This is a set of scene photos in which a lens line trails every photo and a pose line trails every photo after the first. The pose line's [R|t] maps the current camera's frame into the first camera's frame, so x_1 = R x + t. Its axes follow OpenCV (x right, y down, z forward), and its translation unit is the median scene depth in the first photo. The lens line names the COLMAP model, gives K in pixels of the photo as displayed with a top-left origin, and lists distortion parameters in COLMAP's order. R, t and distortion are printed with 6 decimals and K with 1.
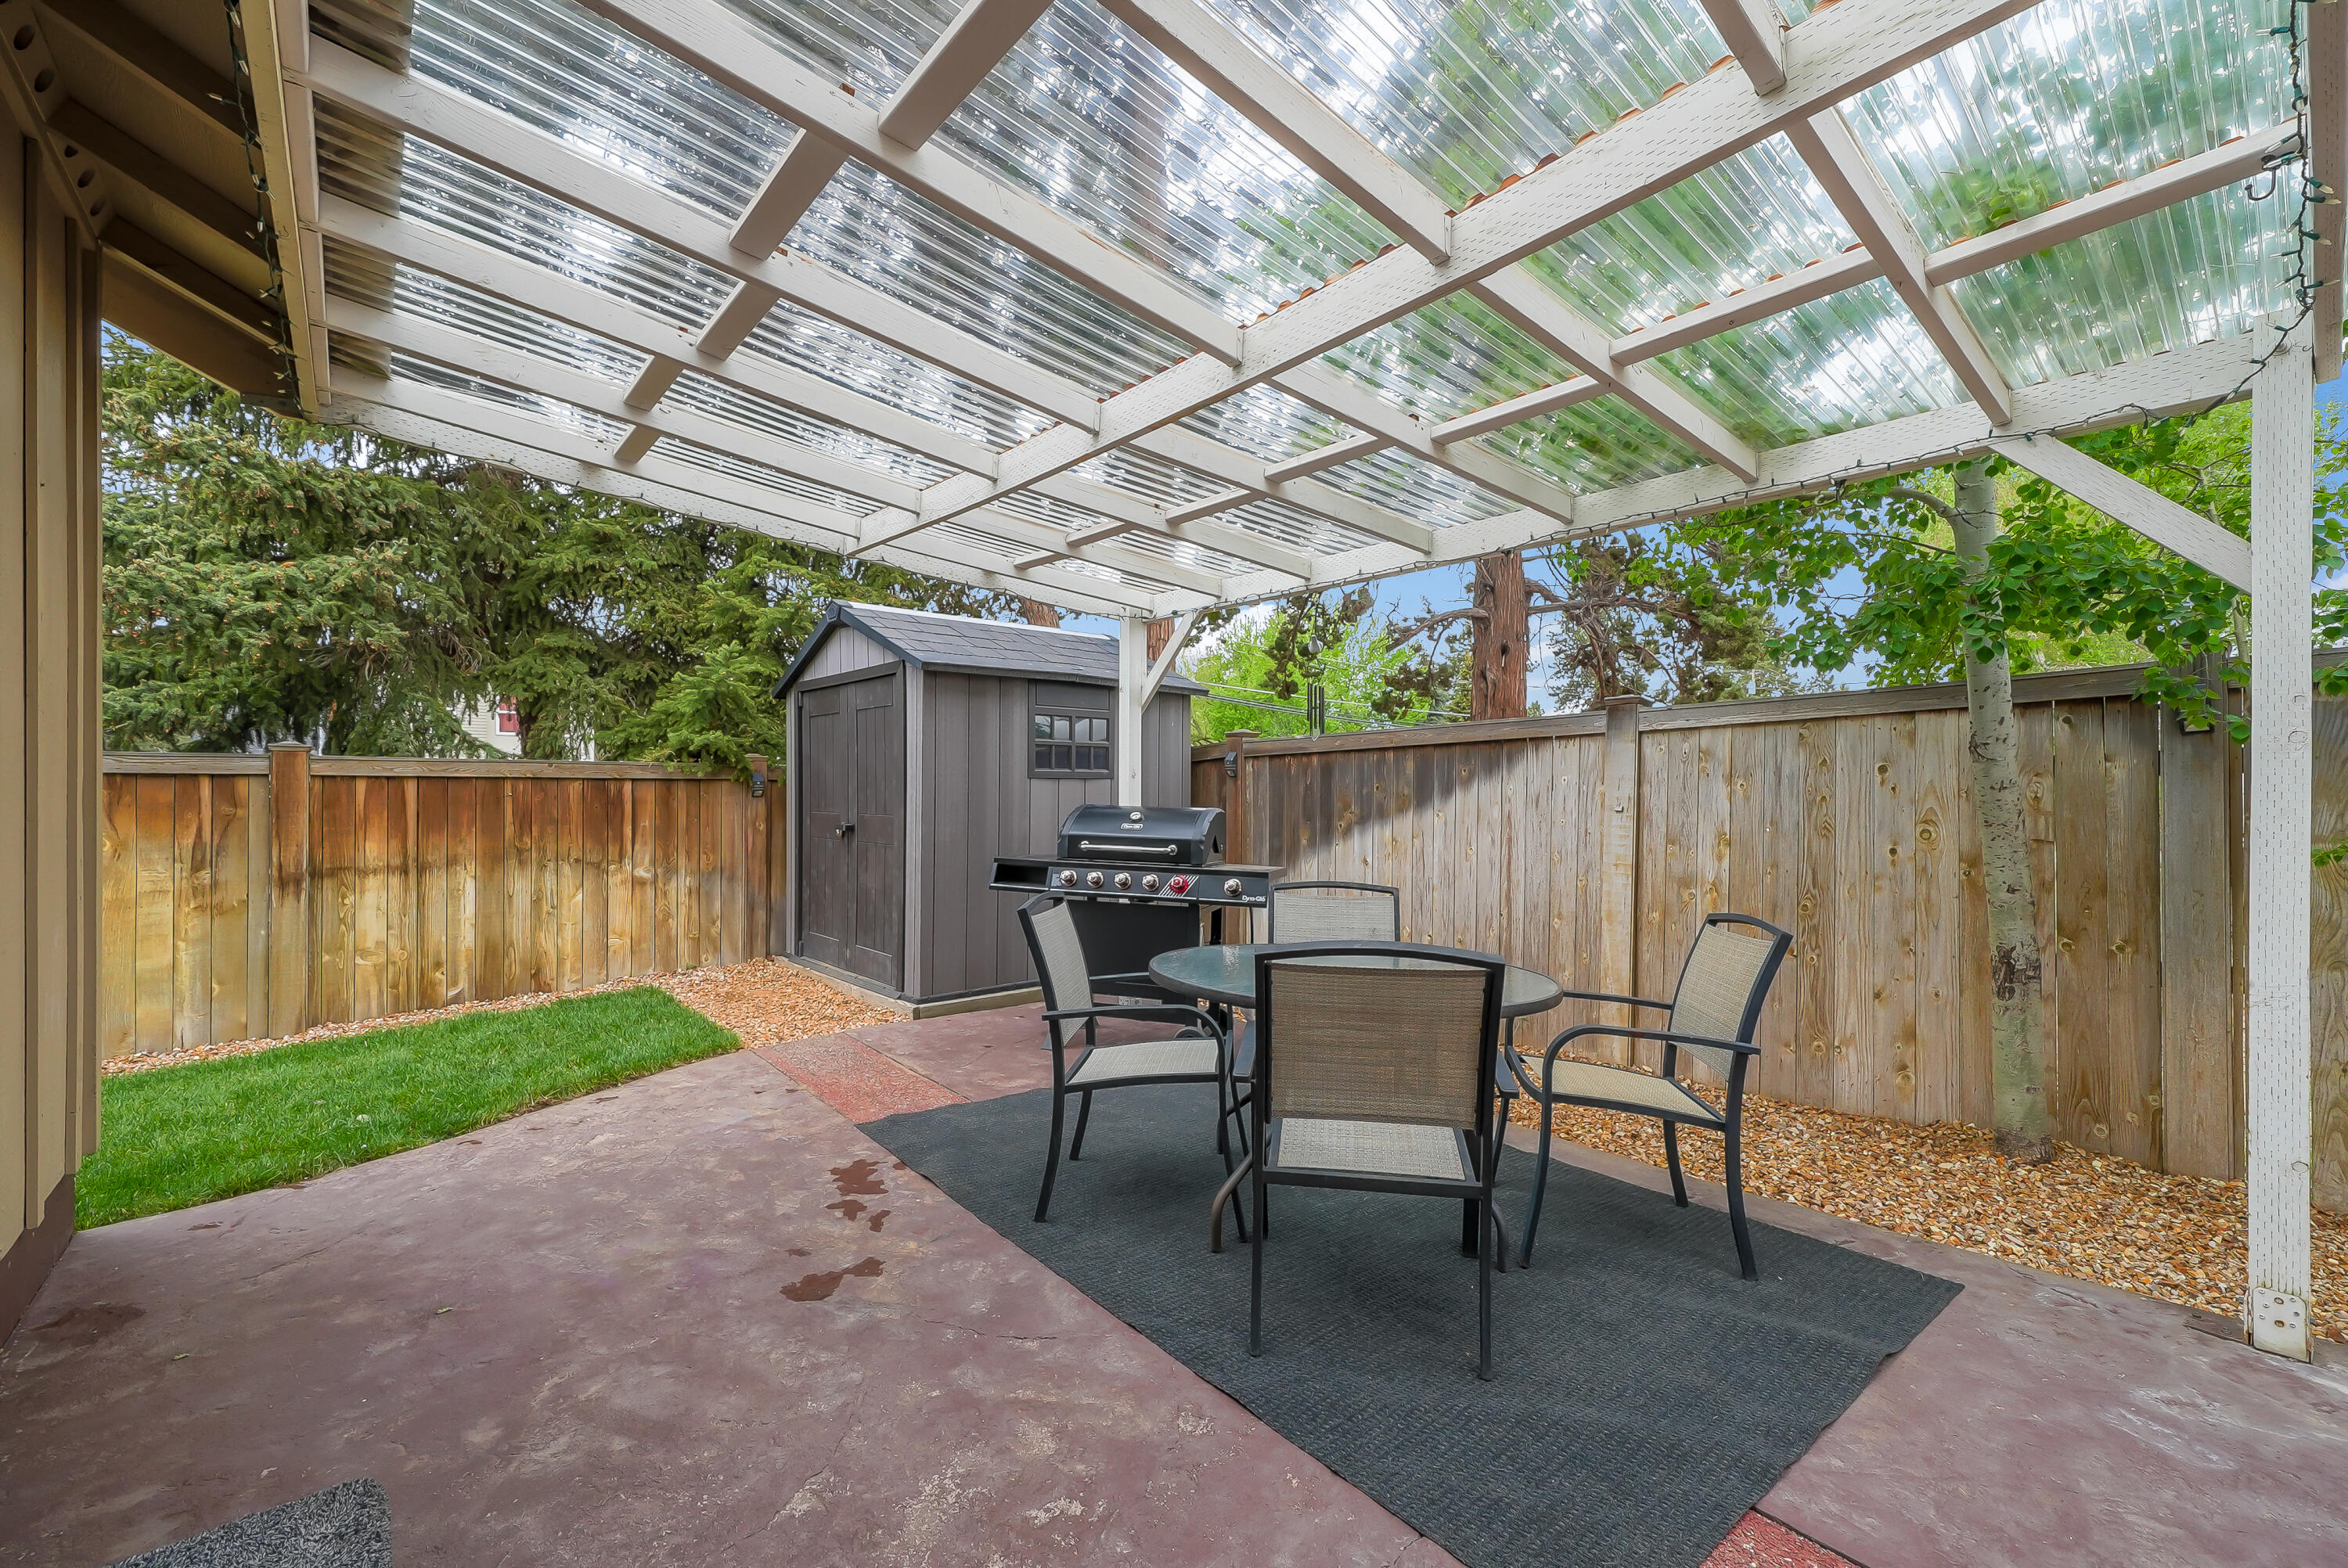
lens RADIAL K [[972.6, 0, 1168.9], [0, 972.6, 796.5], [0, 0, 1]] dist [-0.001571, 0.000038]
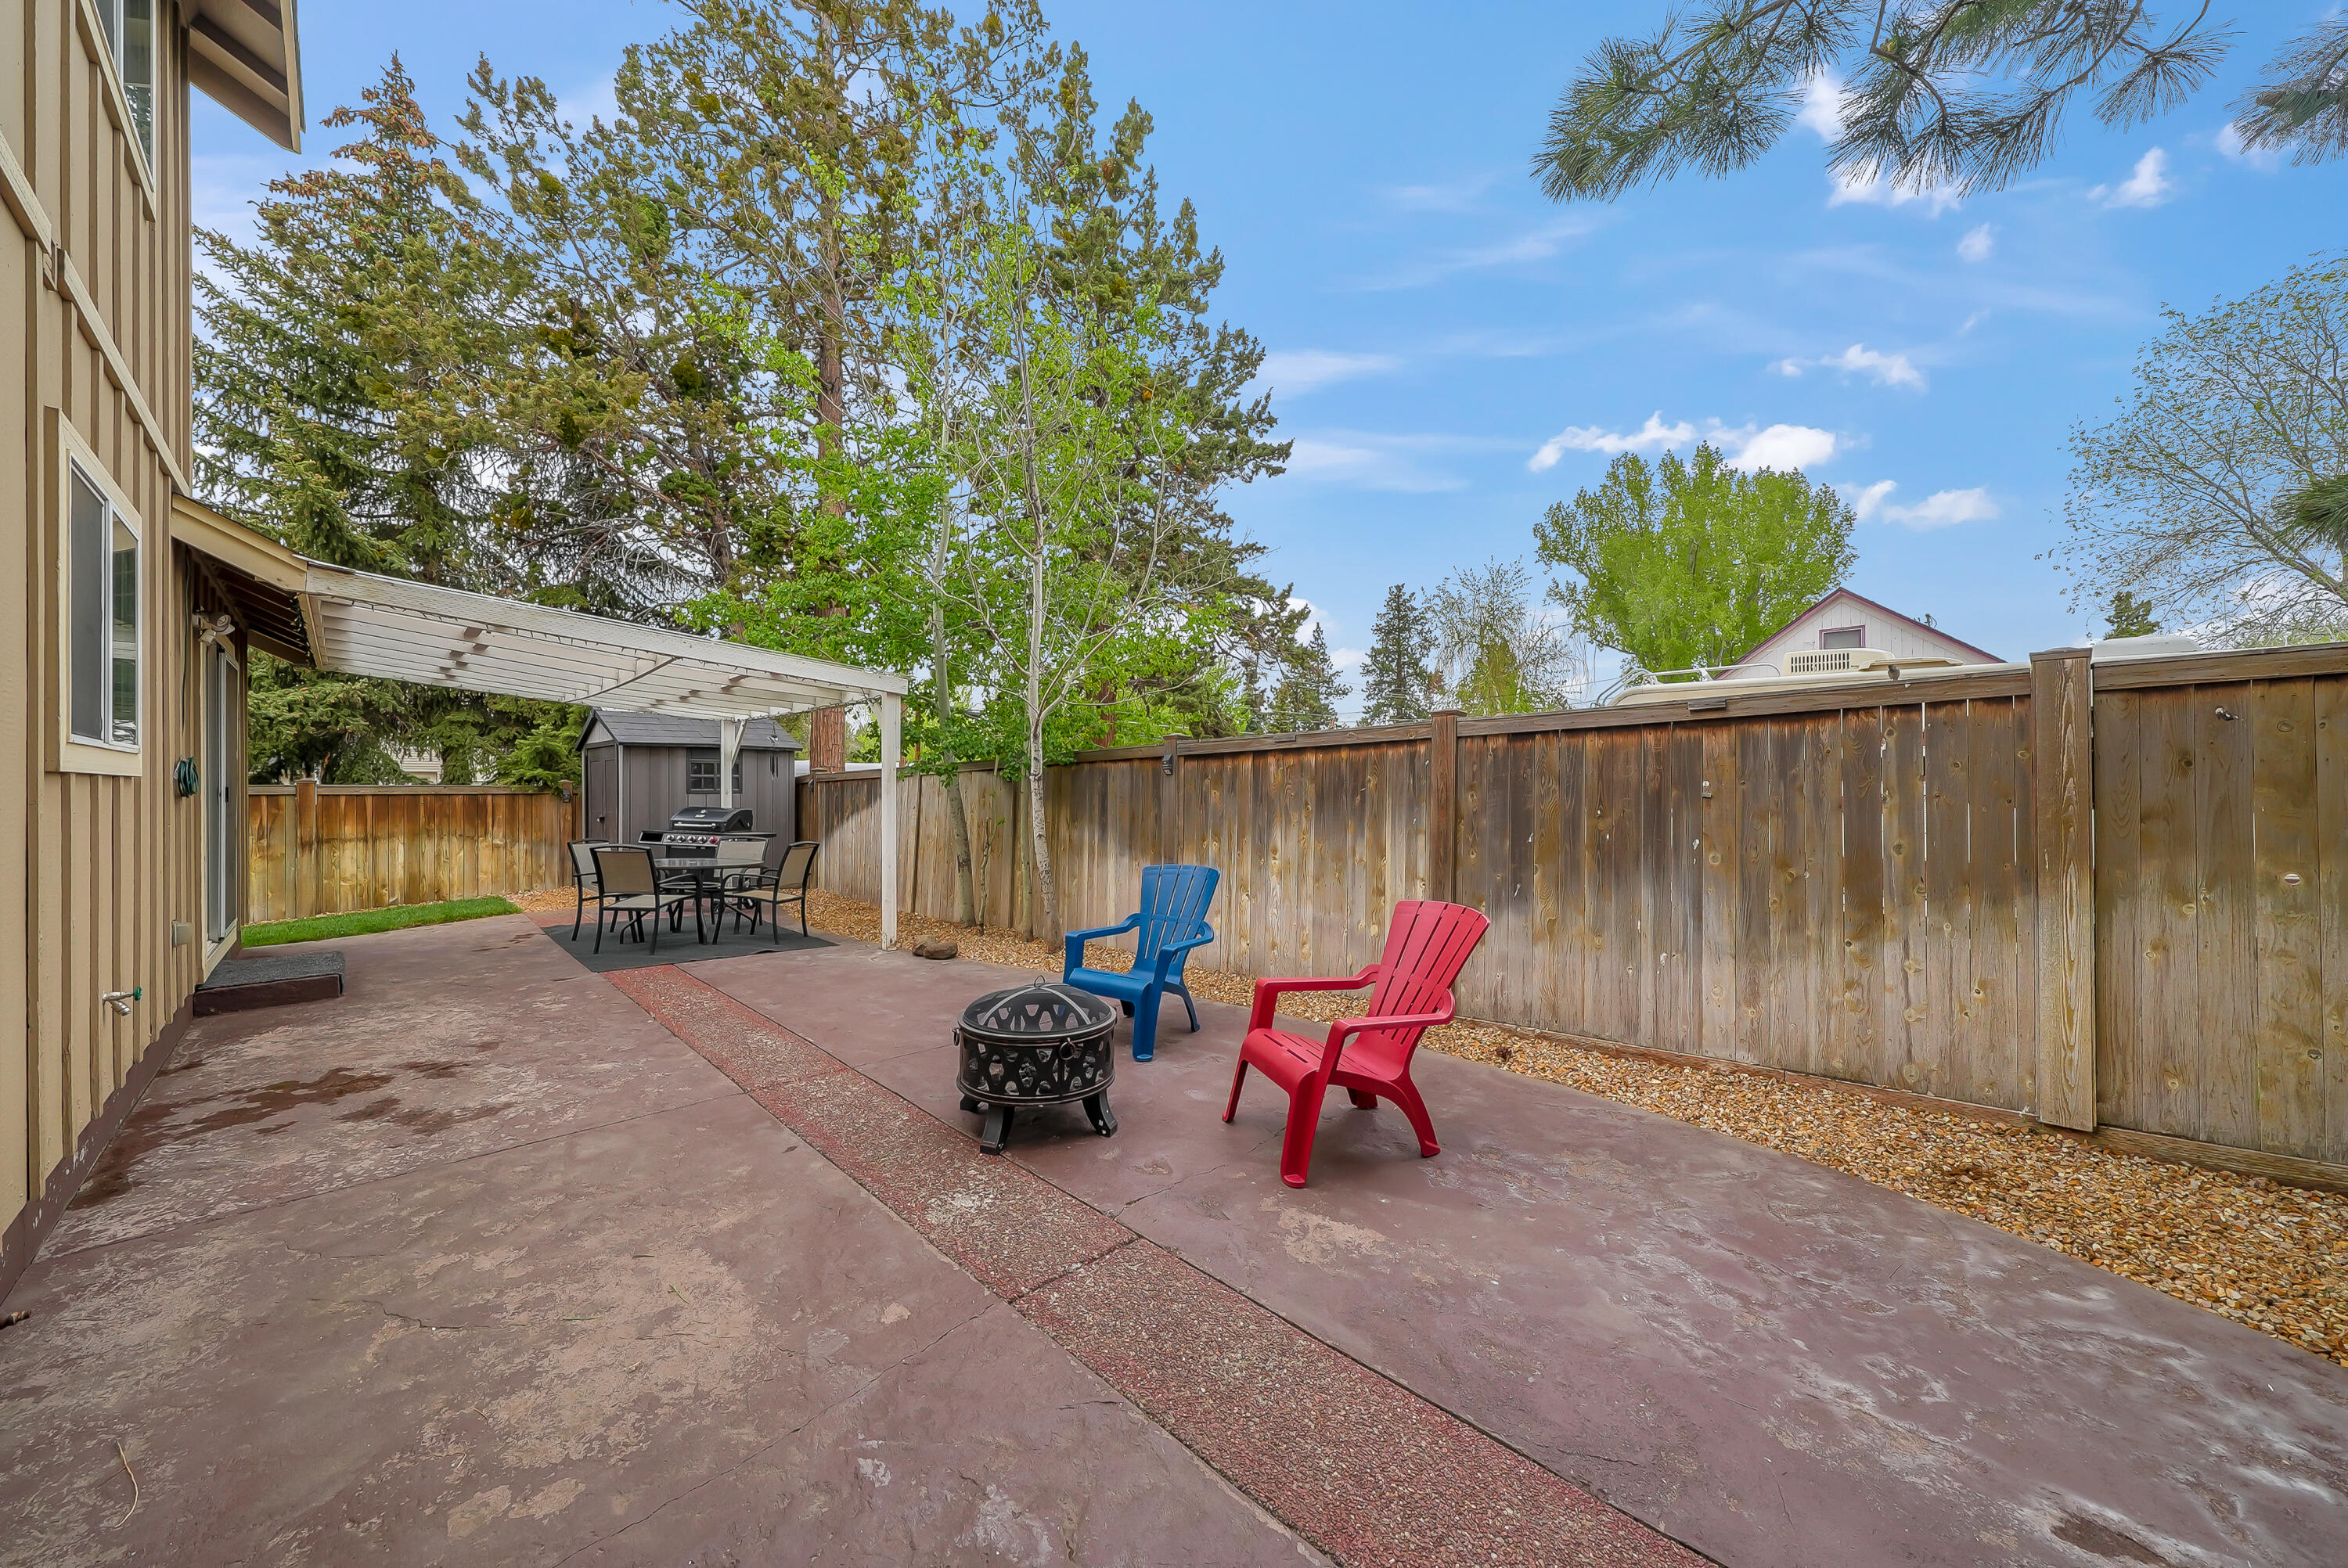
lens RADIAL K [[815.7, 0, 1165.9], [0, 815.7, 789.8], [0, 0, 1]] dist [-0.007008, 0.000149]
pose [[0.995005, -0.003771, 0.099755, 0.735827], [0.004189, 0.999983, -0.003981, -0.016500], [-0.099738, 0.004379, 0.995004, -0.886268]]
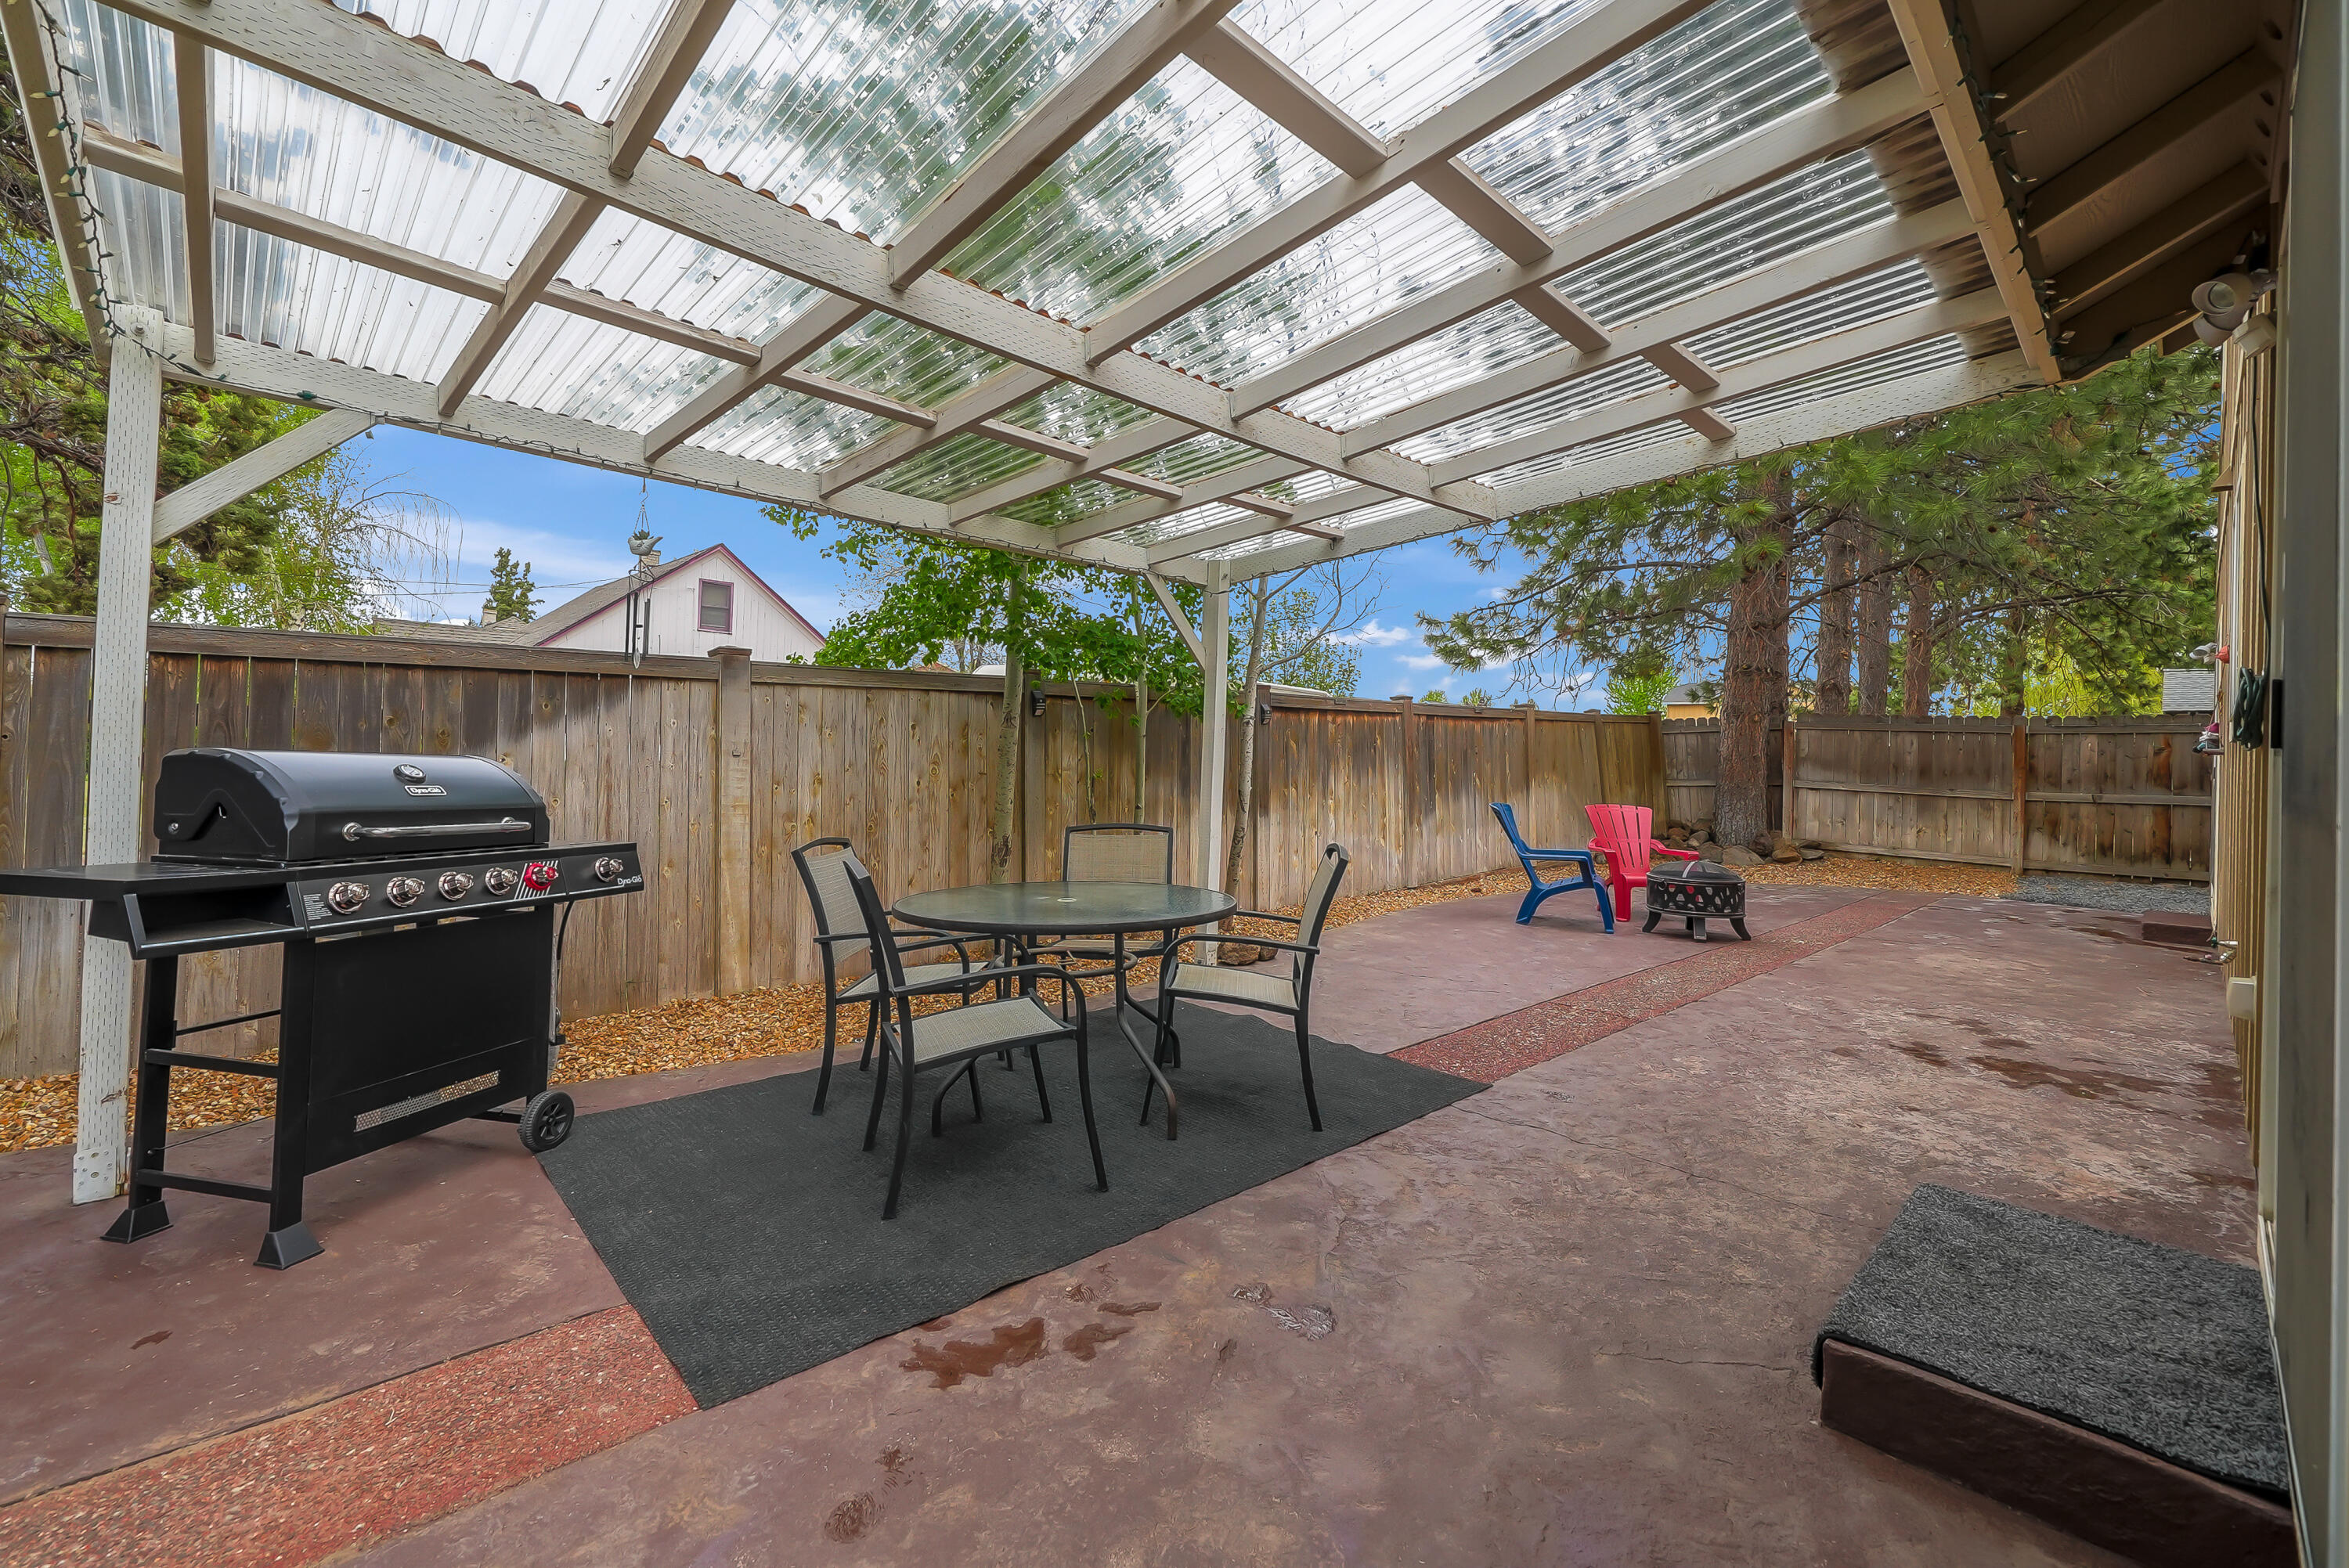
lens RADIAL K [[973.0, 0, 1165.9], [0, 973.0, 759.1], [0, 0, 1]] dist [-0.001571, 0.000038]
pose [[-0.063225, -0.013309, 0.997911, -0.592315], [-0.024974, 0.999619, 0.011749, -0.004426], [-0.997687, -0.024179, -0.063534, 0.574933]]
